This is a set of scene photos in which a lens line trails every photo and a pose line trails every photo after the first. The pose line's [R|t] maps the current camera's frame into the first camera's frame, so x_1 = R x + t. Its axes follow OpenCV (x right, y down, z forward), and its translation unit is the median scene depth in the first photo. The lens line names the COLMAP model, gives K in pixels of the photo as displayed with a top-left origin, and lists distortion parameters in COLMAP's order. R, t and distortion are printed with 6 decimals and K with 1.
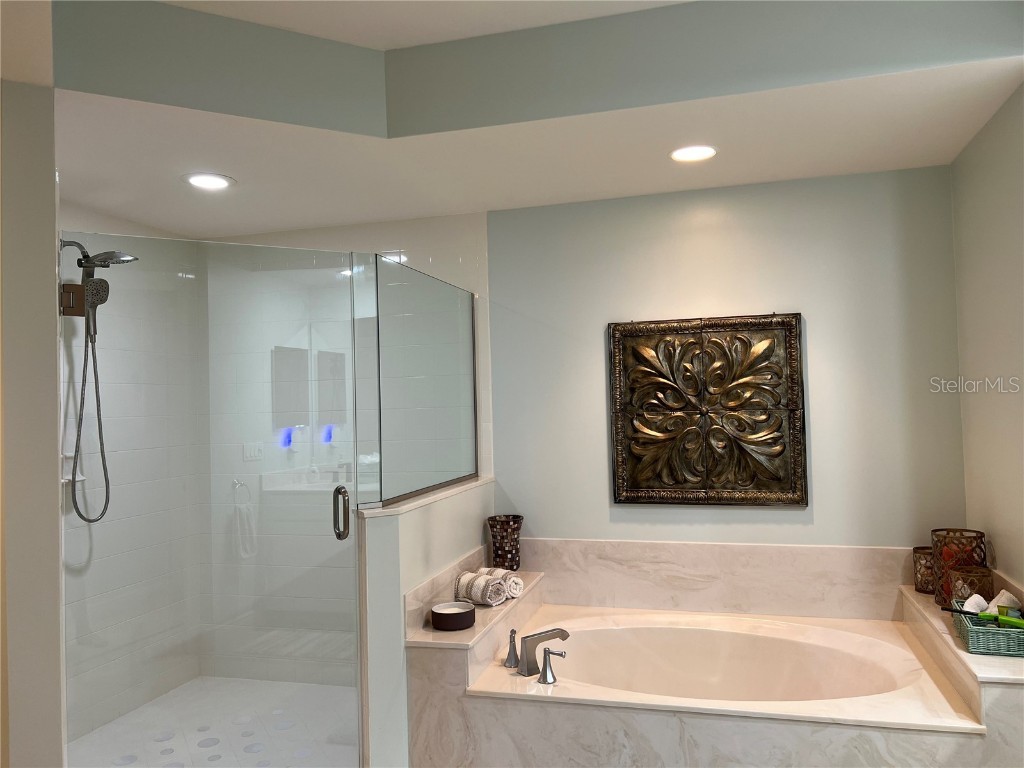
lens RADIAL K [[765.3, 0, 520.9], [0, 765.3, 377.0], [0, 0, 1]] dist [0.071651, -0.095897]
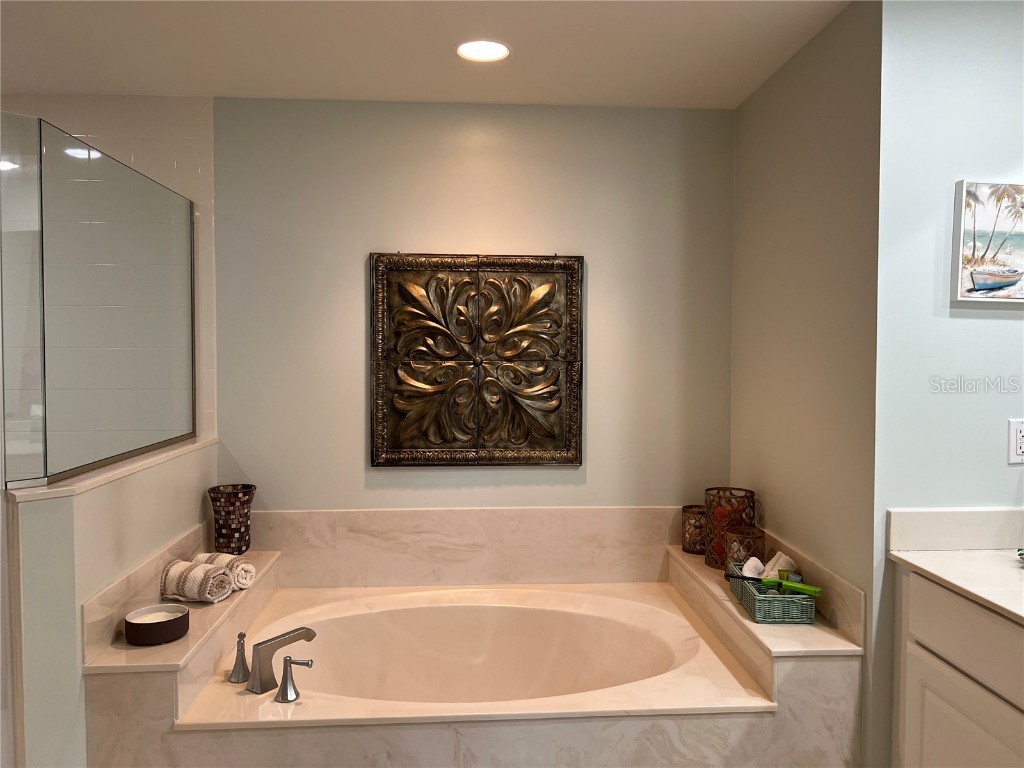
lens RADIAL K [[765.3, 0, 520.9], [0, 765.3, 377.0], [0, 0, 1]] dist [0.071651, -0.095897]
pose [[0.941404, 0.019016, 0.336744, -0.010902], [-0.041611, 0.997330, 0.060010, 0.008068], [-0.334704, -0.070506, 0.939682, 0.159580]]
